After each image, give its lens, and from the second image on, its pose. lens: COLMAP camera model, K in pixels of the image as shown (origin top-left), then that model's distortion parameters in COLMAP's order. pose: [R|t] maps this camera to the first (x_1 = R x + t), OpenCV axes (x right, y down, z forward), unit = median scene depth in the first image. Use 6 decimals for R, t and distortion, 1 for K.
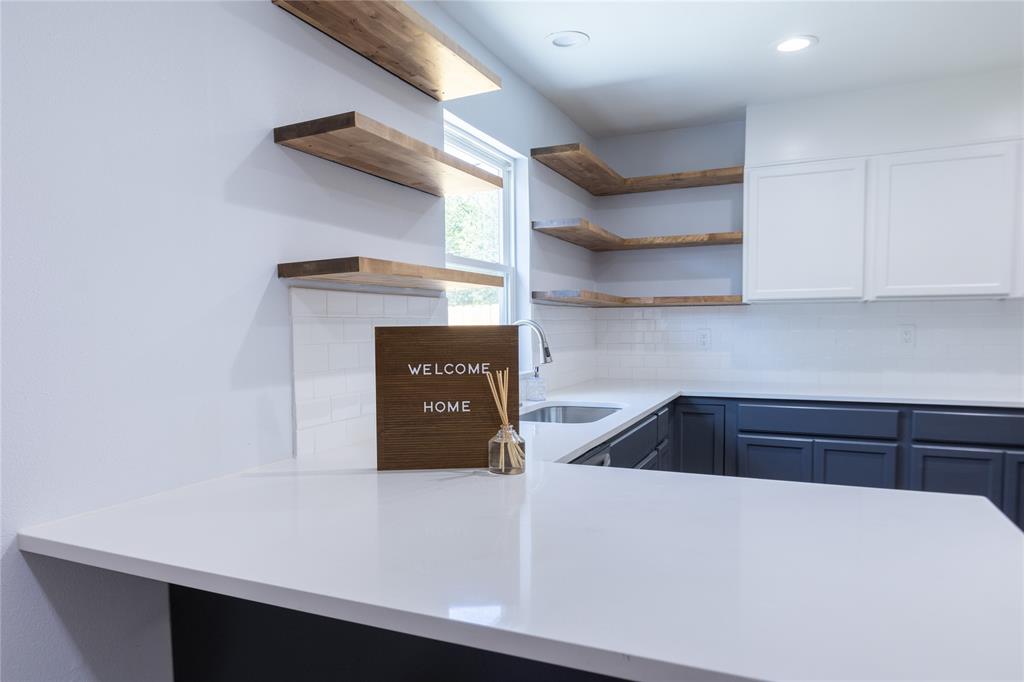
lens RADIAL K [[695.3, 0, 457.9], [0, 695.3, 364.2], [0, 0, 1]] dist [0.005758, 0.001466]
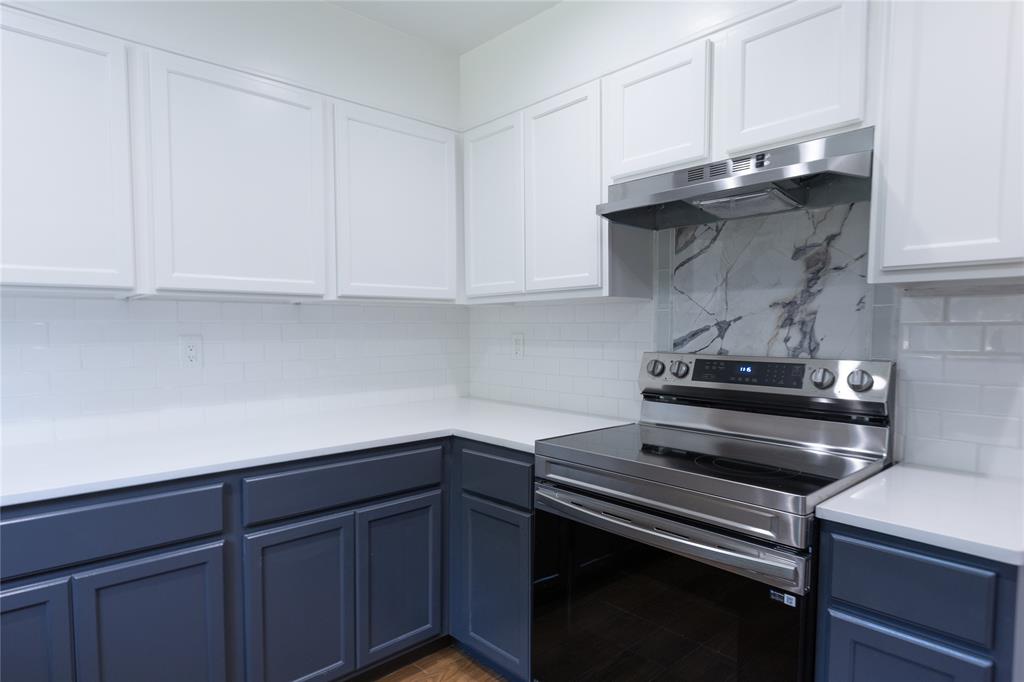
lens RADIAL K [[604.1, 0, 509.7], [0, 604.1, 357.2], [0, 0, 1]] dist [-0.006651, -0.002118]
pose [[0.351620, -0.042813, 0.935163, 0.232123], [0.047705, 0.998475, 0.027775, -0.040221], [-0.934927, 0.034846, 0.353126, 0.556410]]
